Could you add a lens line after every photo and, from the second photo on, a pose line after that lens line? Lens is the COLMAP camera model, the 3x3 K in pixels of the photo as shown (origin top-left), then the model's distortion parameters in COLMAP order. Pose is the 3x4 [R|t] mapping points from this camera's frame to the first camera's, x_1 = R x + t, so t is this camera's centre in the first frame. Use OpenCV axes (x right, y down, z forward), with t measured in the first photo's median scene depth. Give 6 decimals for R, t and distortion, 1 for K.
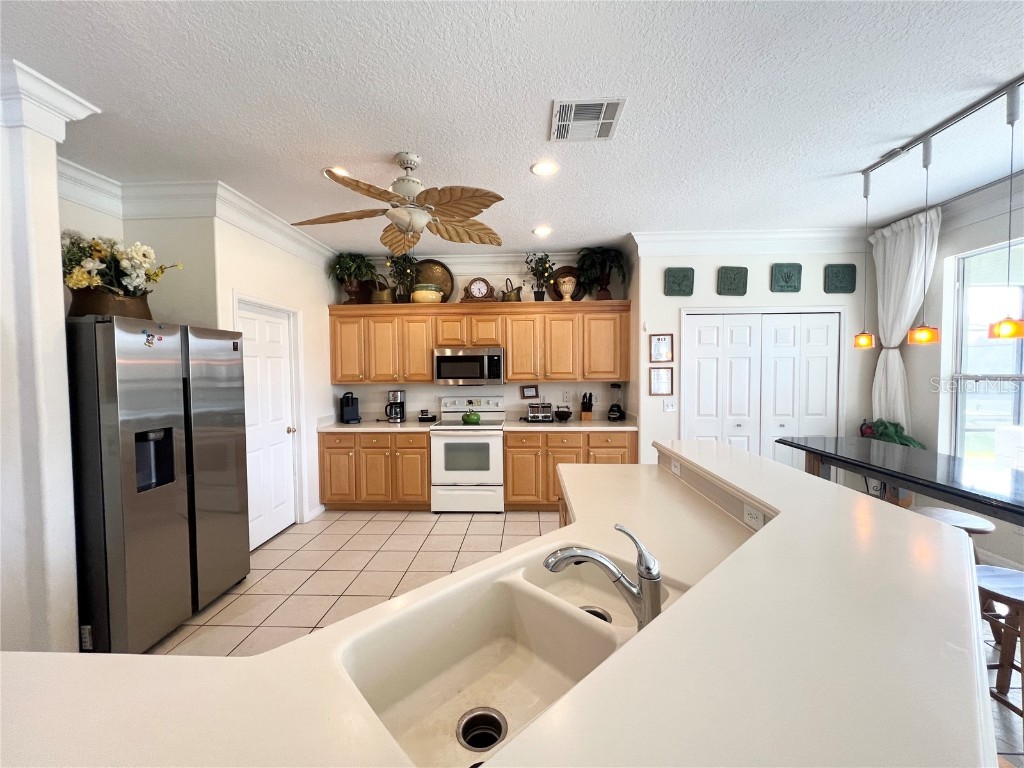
lens RADIAL K [[409.0, 0, 512.0], [0, 409.0, 384.0], [0, 0, 1]] dist [-0.002115, 0.000025]
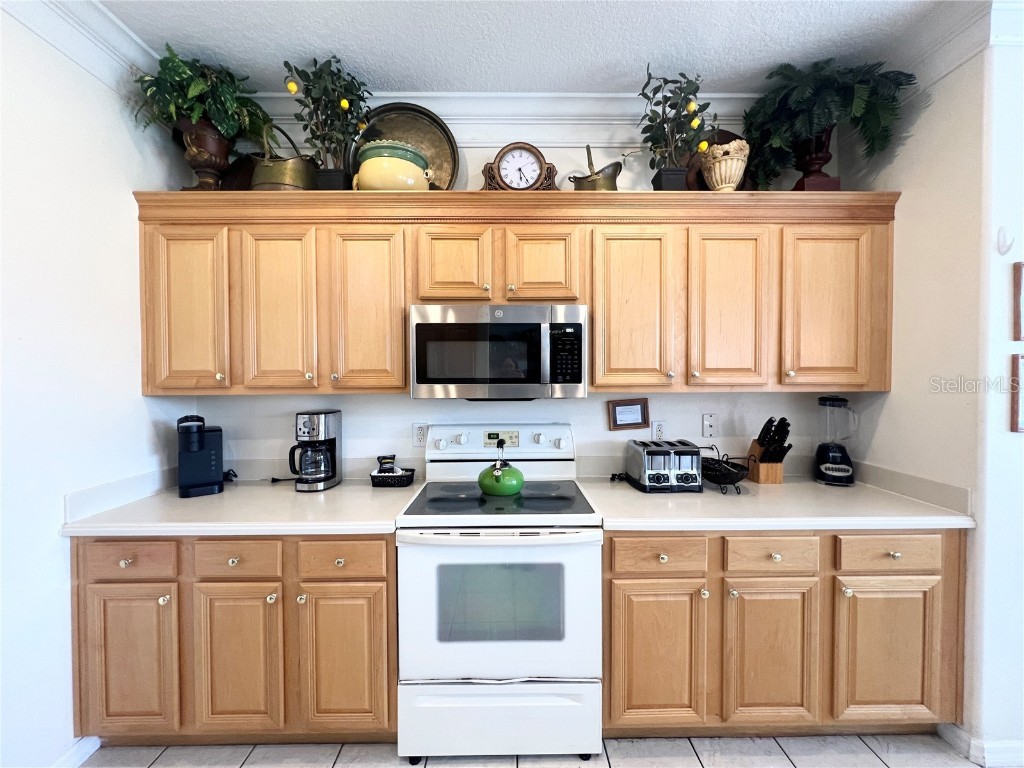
lens RADIAL K [[409.0, 0, 512.0], [0, 409.0, 384.0], [0, 0, 1]] dist [-0.002115, 0.000025]
pose [[0.998753, 0.004628, 0.049705, -0.110805], [-0.003963, 0.999902, -0.013454, -0.006800], [-0.049762, 0.013240, 0.998673, 0.598999]]
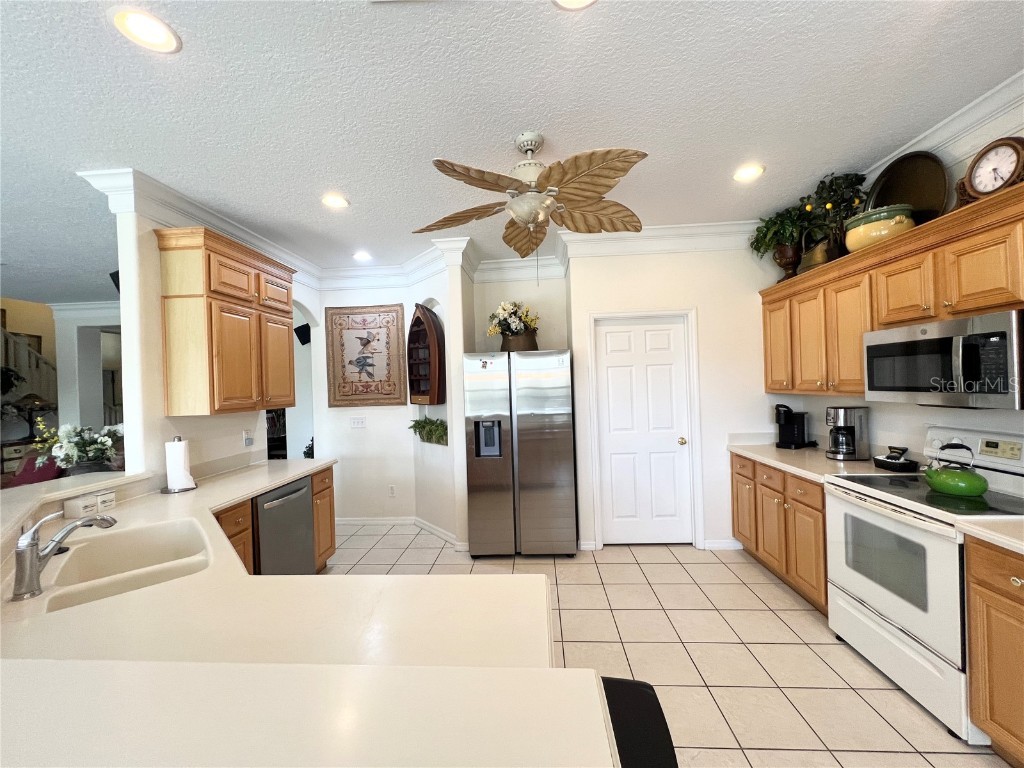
lens RADIAL K [[409.0, 0, 512.0], [0, 409.0, 384.0], [0, 0, 1]] dist [-0.002115, 0.000025]
pose [[-0.020827, 0.012783, -0.999701, 0.342569], [0.001205, 0.999918, 0.012761, -0.026708], [0.999782, -0.000939, -0.020840, 0.544128]]
